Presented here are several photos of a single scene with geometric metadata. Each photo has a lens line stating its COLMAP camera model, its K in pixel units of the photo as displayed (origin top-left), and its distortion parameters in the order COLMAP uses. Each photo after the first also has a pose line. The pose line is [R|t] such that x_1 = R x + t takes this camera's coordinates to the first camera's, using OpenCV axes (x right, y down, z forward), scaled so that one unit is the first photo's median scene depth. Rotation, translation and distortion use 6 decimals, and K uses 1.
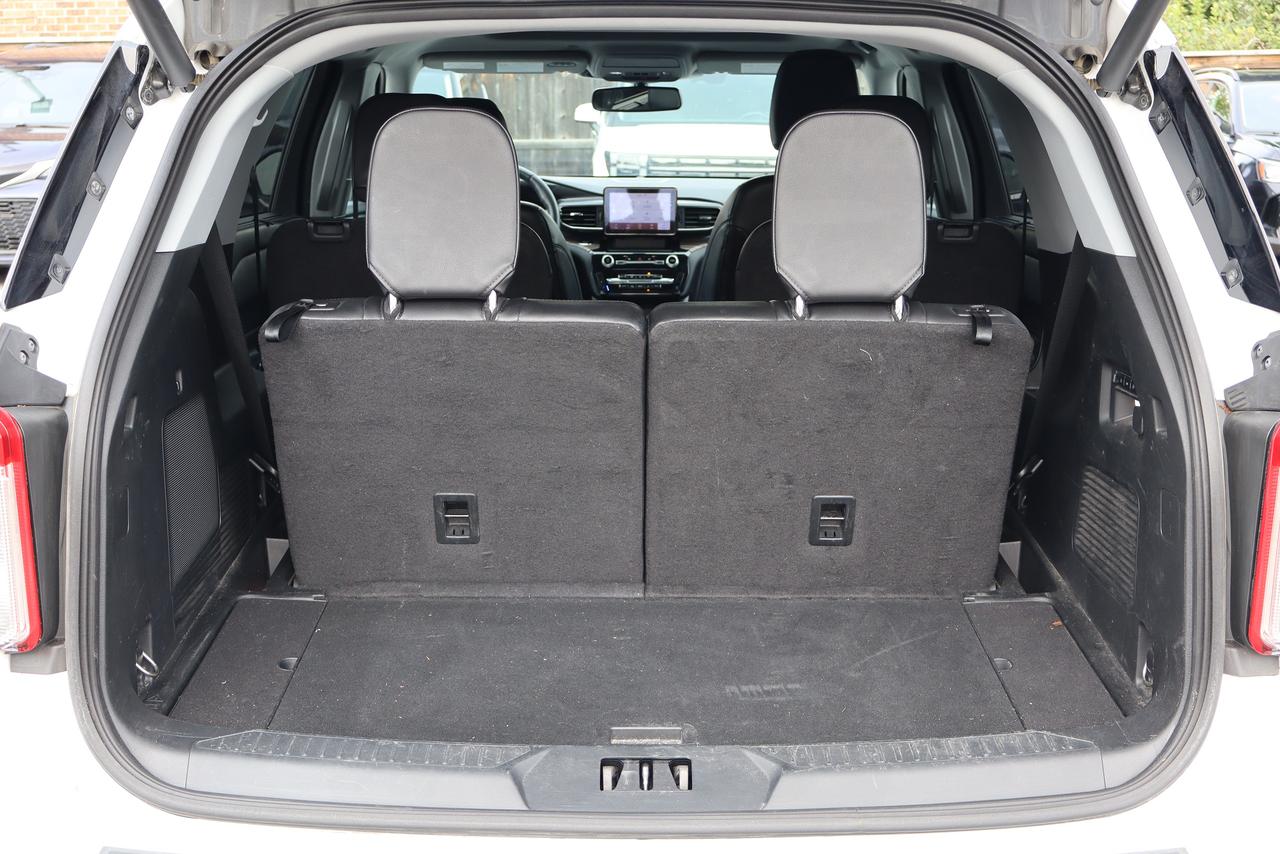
lens RADIAL K [[1670.0, 0, 640.0], [0, 1670.0, 427.0], [0, 0, 1]] dist [0.060767, 0.009943]
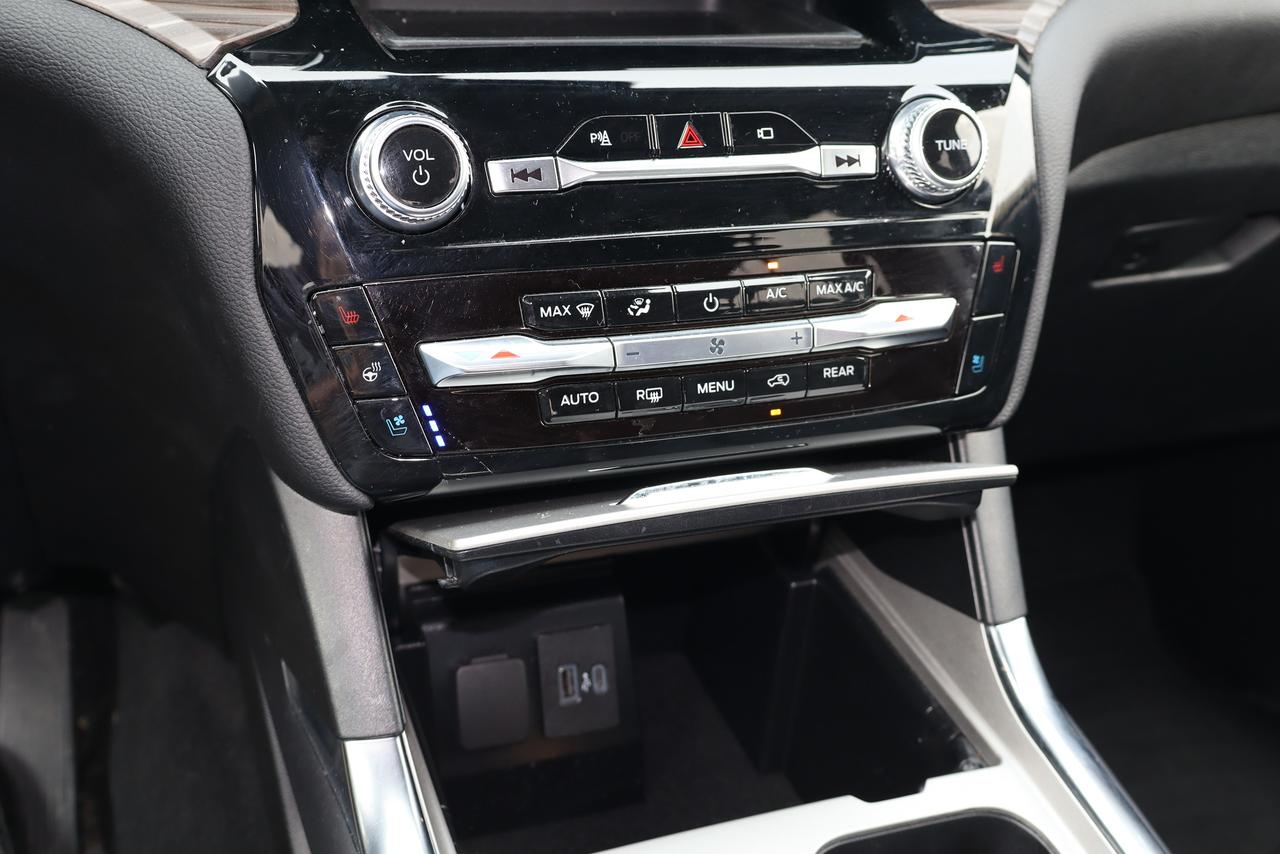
lens RADIAL K [[1414.6, 0, 640.0], [0, 1414.6, 427.0], [0, 0, 1]] dist [0.004807, 0.005975]
pose [[0.935658, -0.096840, 0.339362, -0.037661], [-0.006080, 0.957048, 0.289866, -0.109545], [-0.352856, -0.273279, 0.894881, 0.911139]]
